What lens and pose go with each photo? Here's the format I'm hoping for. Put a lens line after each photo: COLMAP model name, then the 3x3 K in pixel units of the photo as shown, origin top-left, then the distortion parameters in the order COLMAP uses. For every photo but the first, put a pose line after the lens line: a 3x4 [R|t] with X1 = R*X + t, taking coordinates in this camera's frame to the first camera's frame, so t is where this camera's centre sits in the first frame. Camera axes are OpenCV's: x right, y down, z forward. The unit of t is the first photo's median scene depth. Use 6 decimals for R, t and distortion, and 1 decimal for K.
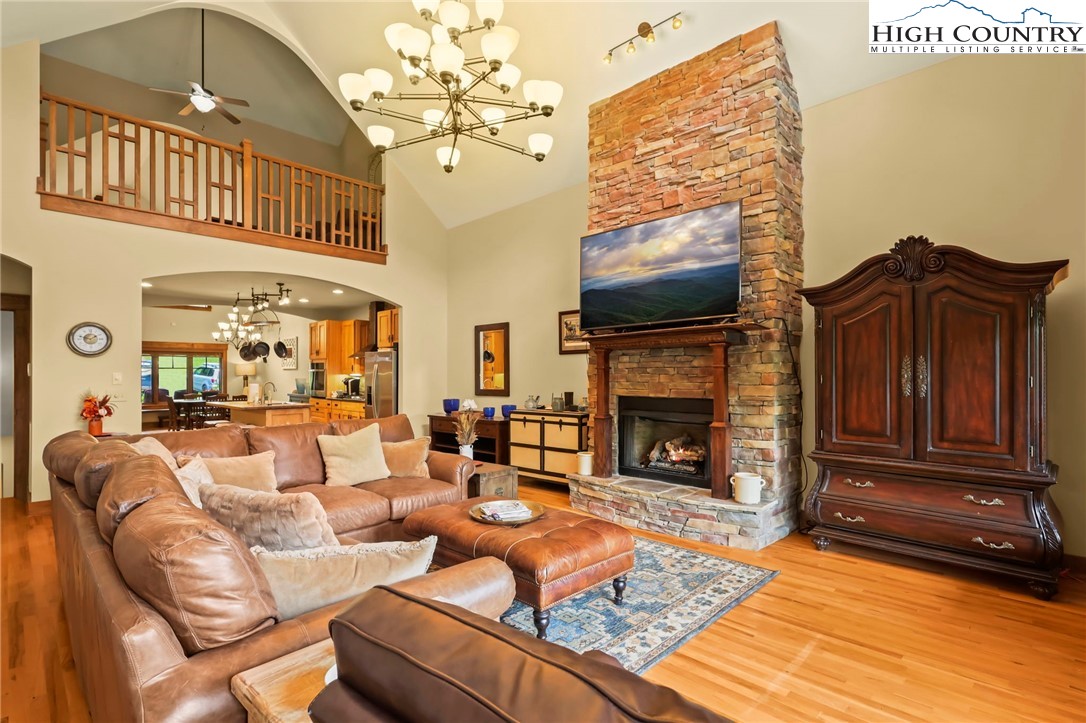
lens RADIAL K [[519.2, 0, 546.9], [0, 519.2, 369.9], [0, 0, 1]] dist [-0.002131, 0.002806]
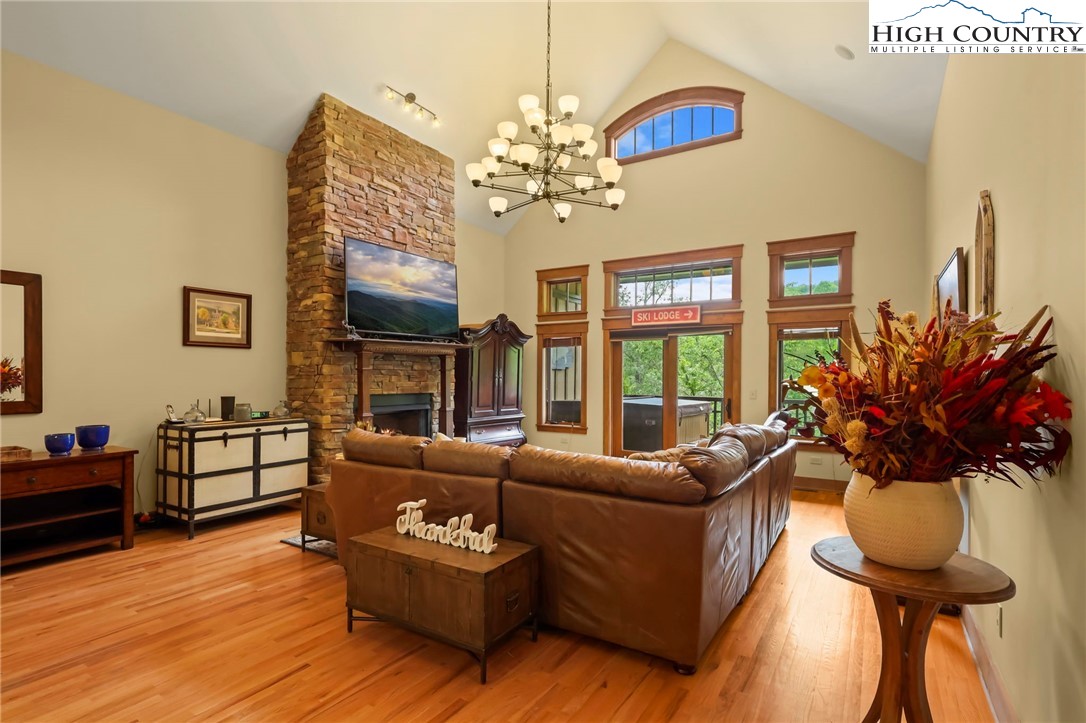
lens RADIAL K [[519.2, 0, 540.8], [0, 519.2, 379.1], [0, 0, 1]] dist [-0.002131, 0.002806]
pose [[-0.193830, 0.003783, 0.981028, -1.012691], [-0.007315, 0.999959, -0.005301, 0.020996], [-0.981008, -0.008203, -0.193795, 0.863928]]
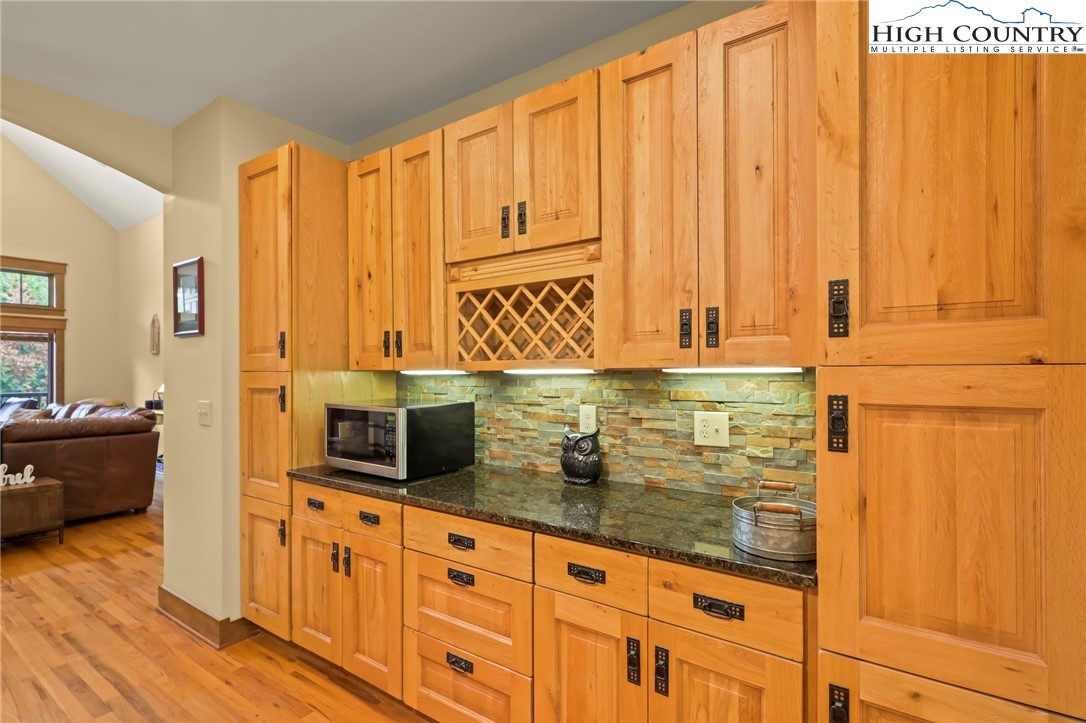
lens RADIAL K [[519.2, 0, 540.1], [0, 519.2, 371.9], [0, 0, 1]] dist [-0.002131, 0.002806]
pose [[-0.987957, 0.008680, -0.154482, -1.178482], [0.009140, 0.999956, -0.002269, 0.021460], [0.154456, -0.003654, -0.987993, 1.737981]]
